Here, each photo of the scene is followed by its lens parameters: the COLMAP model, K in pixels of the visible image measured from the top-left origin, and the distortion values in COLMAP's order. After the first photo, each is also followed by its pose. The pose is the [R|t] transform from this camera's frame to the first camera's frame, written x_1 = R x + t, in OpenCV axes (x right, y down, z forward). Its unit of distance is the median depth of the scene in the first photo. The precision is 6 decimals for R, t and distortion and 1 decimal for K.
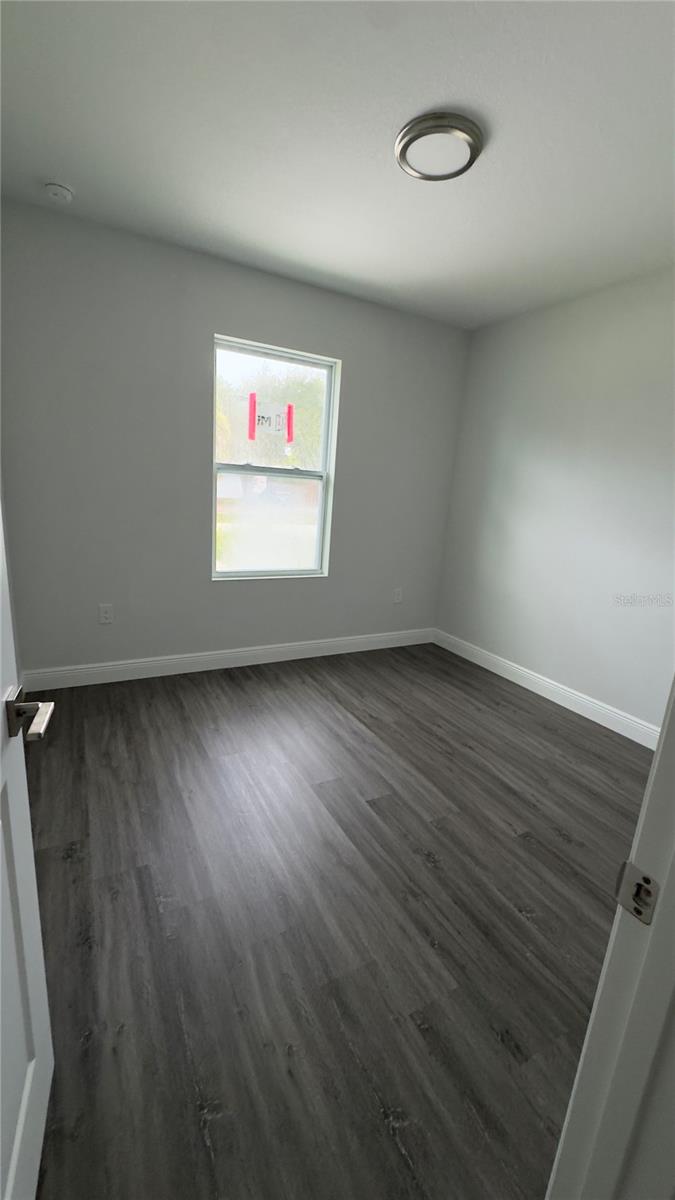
lens RADIAL K [[478.6, 0, 337.5], [0, 478.6, 600.0], [0, 0, 1]] dist [-0.000851, -0.000008]
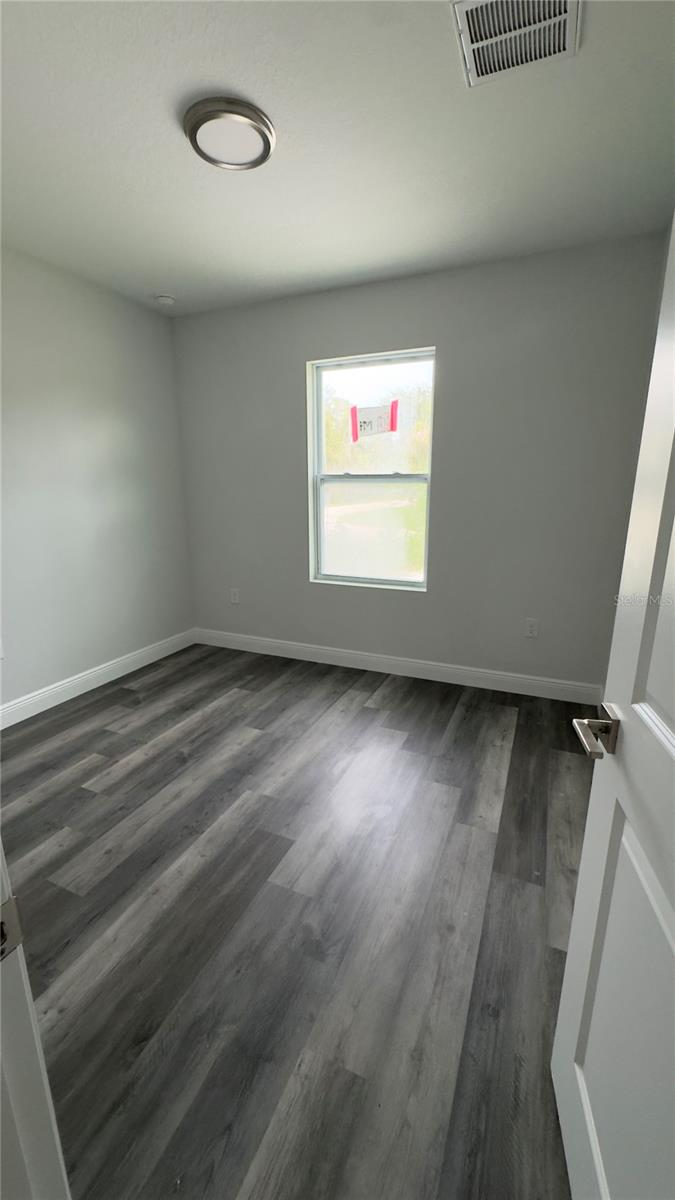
lens RADIAL K [[486.5, 0, 337.5], [0, 486.5, 600.0], [0, 0, 1]] dist [0.000554, -0.000088]
pose [[0.614546, 0.115222, -0.780421, 0.661787], [-0.144116, 0.989026, 0.032535, -0.041017], [0.775605, 0.092476, 0.624407, 0.345777]]
